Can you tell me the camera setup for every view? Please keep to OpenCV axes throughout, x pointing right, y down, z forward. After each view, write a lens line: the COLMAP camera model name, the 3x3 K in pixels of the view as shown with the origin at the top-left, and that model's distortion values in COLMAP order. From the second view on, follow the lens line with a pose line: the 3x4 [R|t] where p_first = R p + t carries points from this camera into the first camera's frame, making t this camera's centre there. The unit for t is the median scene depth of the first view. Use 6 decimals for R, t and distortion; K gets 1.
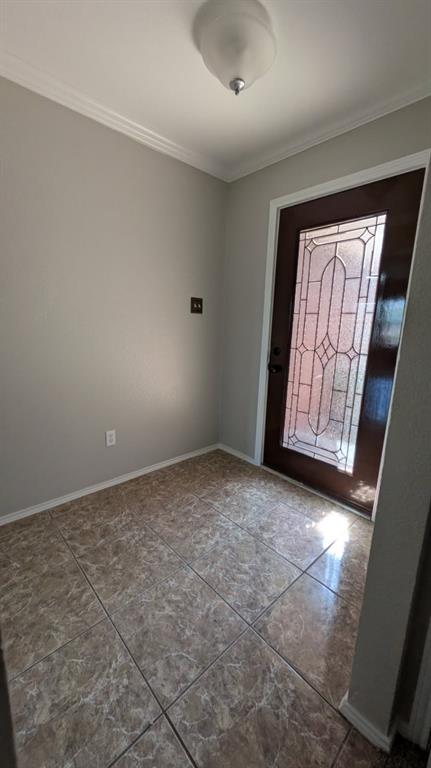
lens RADIAL K [[306.5, 0, 215.5], [0, 306.5, 384.0], [0, 0, 1]] dist [0.017688, -0.000029]
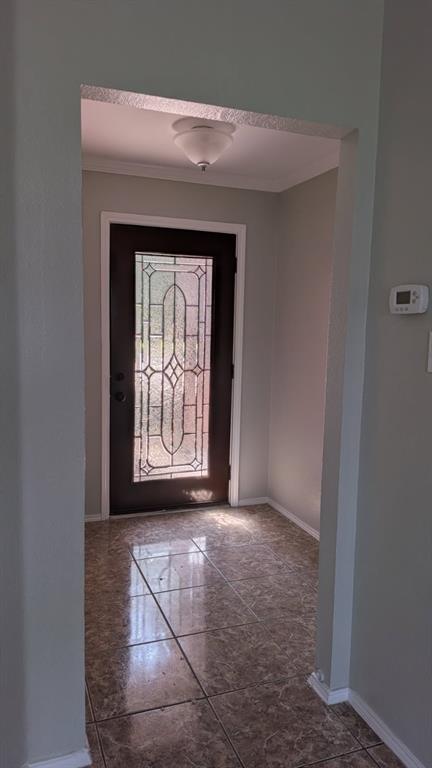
lens RADIAL K [[578.9, 0, 216.0], [0, 578.9, 384.0], [0, 0, 1]] dist [0.060109, -0.006850]
pose [[0.354832, -0.128904, 0.926001, -1.392363], [0.175508, 0.982025, 0.069451, -0.171097], [-0.918309, 0.137877, 0.371078, 0.144843]]
